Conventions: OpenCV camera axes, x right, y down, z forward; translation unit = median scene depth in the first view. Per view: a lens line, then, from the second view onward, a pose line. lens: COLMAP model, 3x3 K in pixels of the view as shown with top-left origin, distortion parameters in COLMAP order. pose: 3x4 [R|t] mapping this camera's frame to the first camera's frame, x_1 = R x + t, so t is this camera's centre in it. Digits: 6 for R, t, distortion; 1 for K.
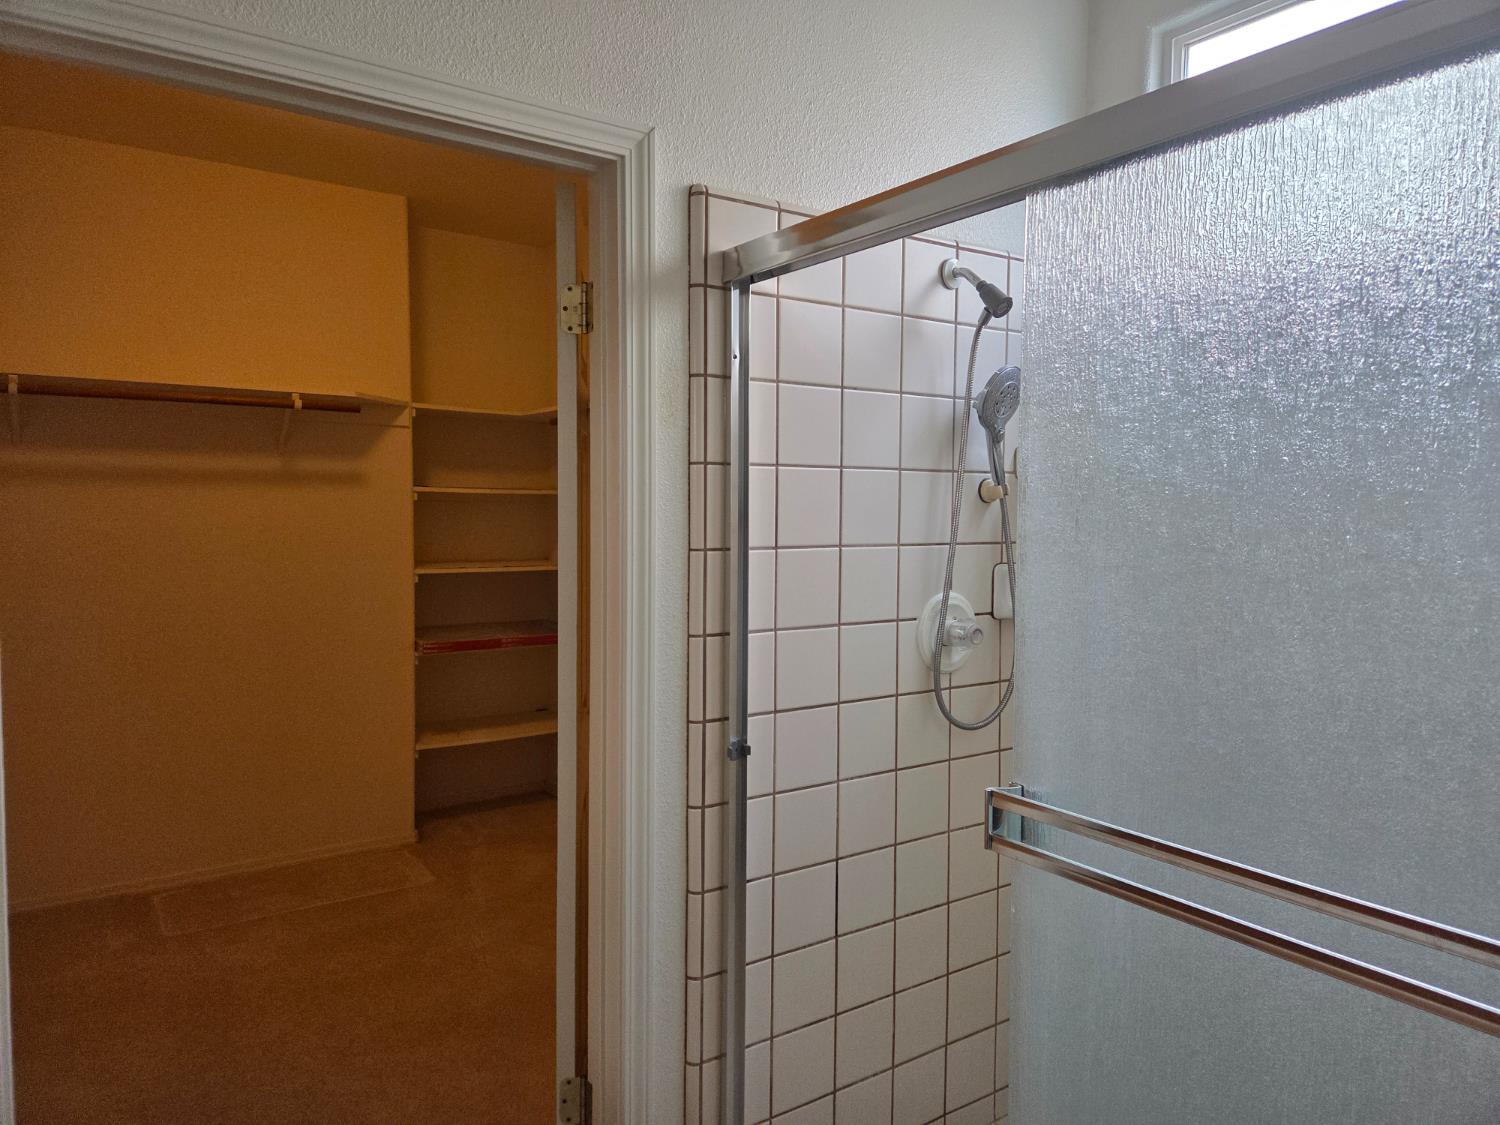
lens RADIAL K [[1005.2, 0, 746.9], [0, 1005.2, 556.8], [0, 0, 1]] dist [0.077780, -0.074161]
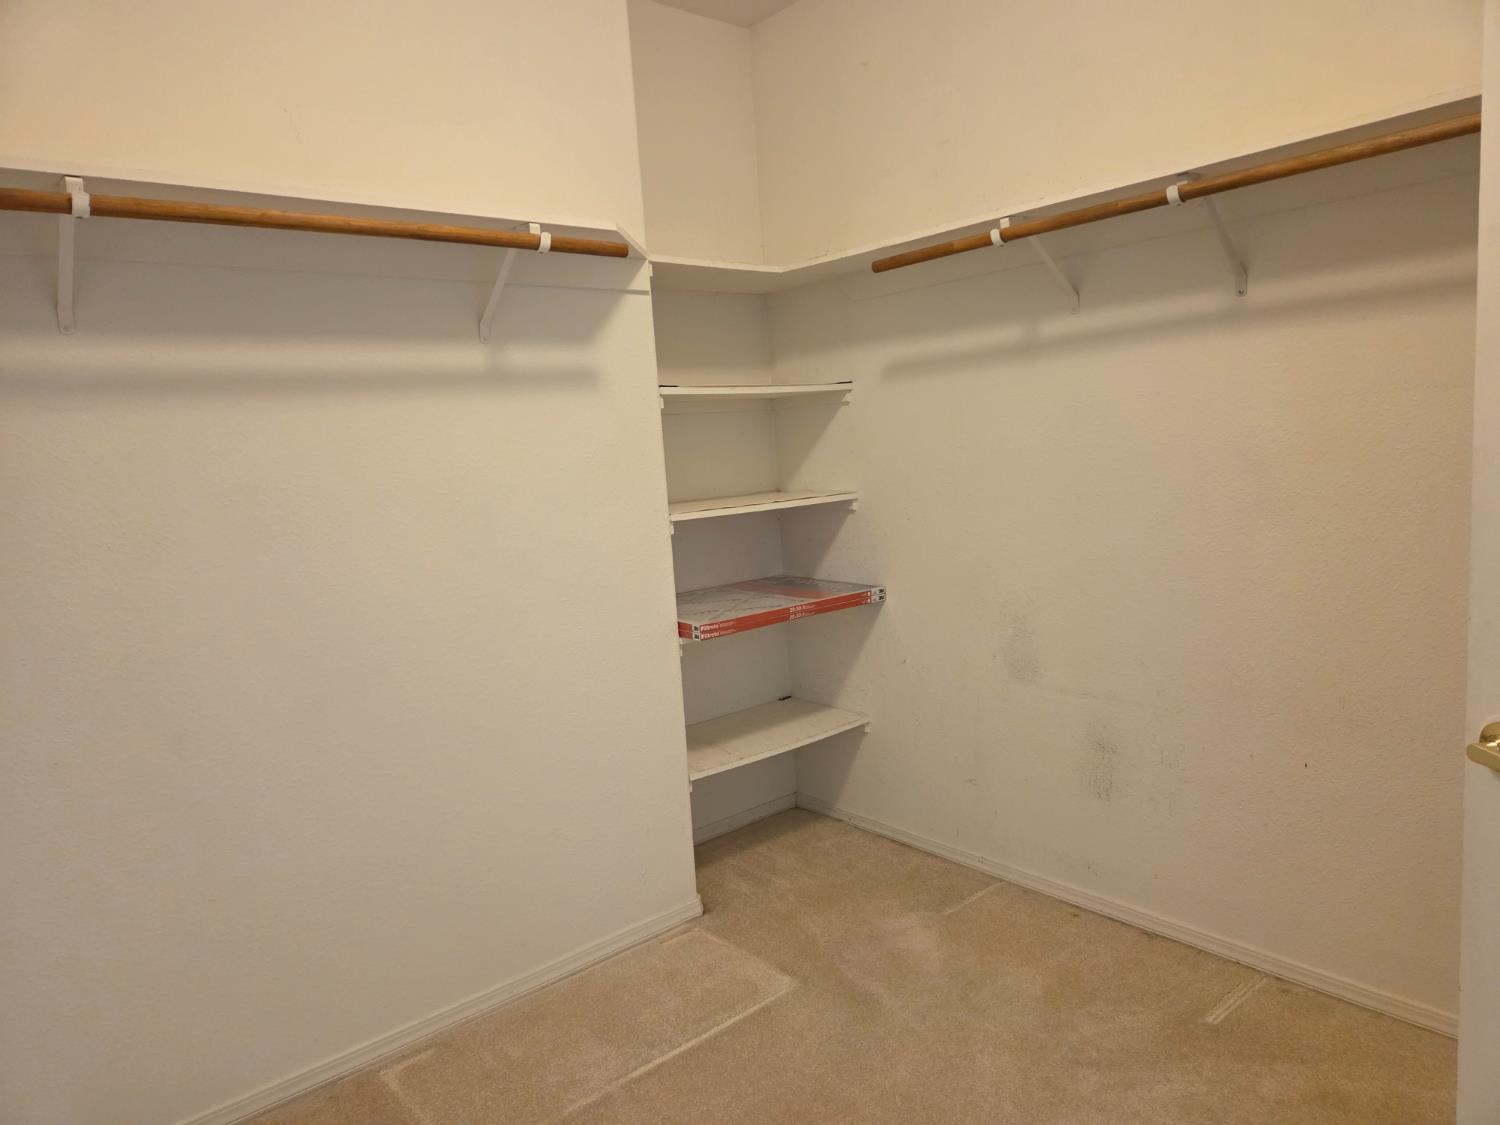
lens RADIAL K [[987.1, 0, 746.0], [0, 987.1, 566.4], [0, 0, 1]] dist [0.059917, -0.073314]
pose [[0.991227, -0.079632, 0.105486, -0.352406], [0.070815, 0.993874, 0.084853, -0.004967], [-0.111597, -0.076639, 0.990794, 0.360045]]
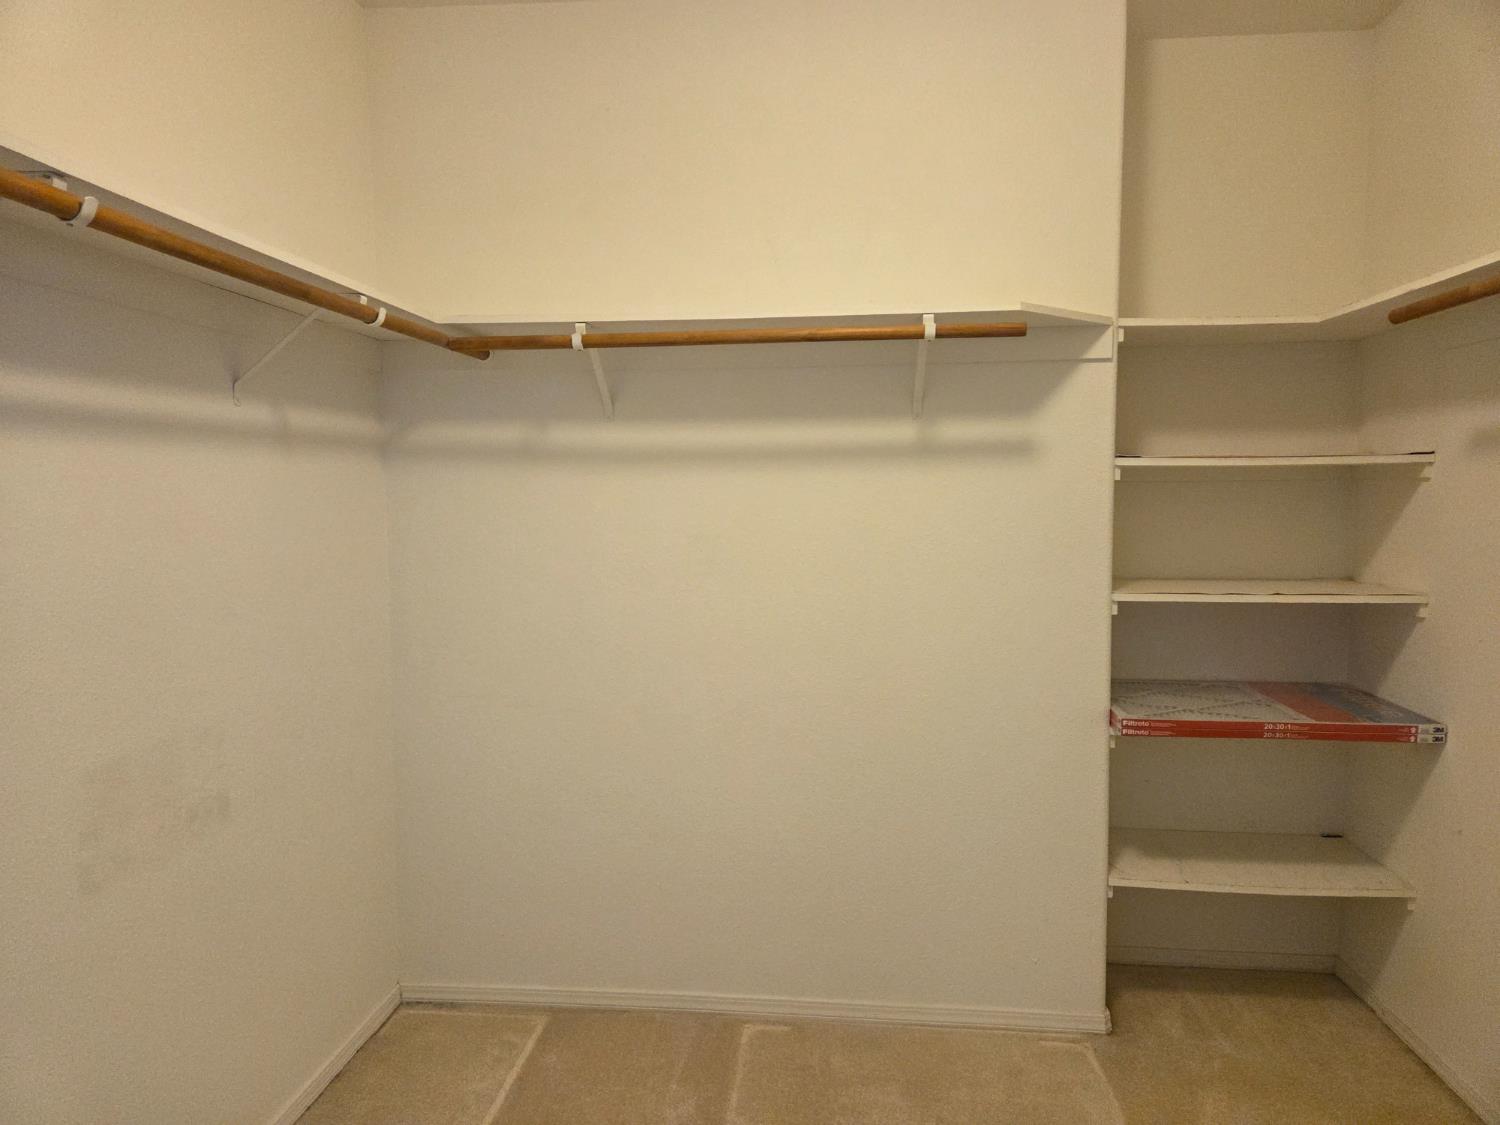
lens RADIAL K [[1005.2, 0, 746.9], [0, 1005.2, 556.8], [0, 0, 1]] dist [0.077780, -0.074161]
pose [[0.773445, 0.037912, -0.632729, -0.112827], [-0.019224, 0.999154, 0.036367, -0.027991], [0.633572, -0.015964, 0.773519, 0.389503]]
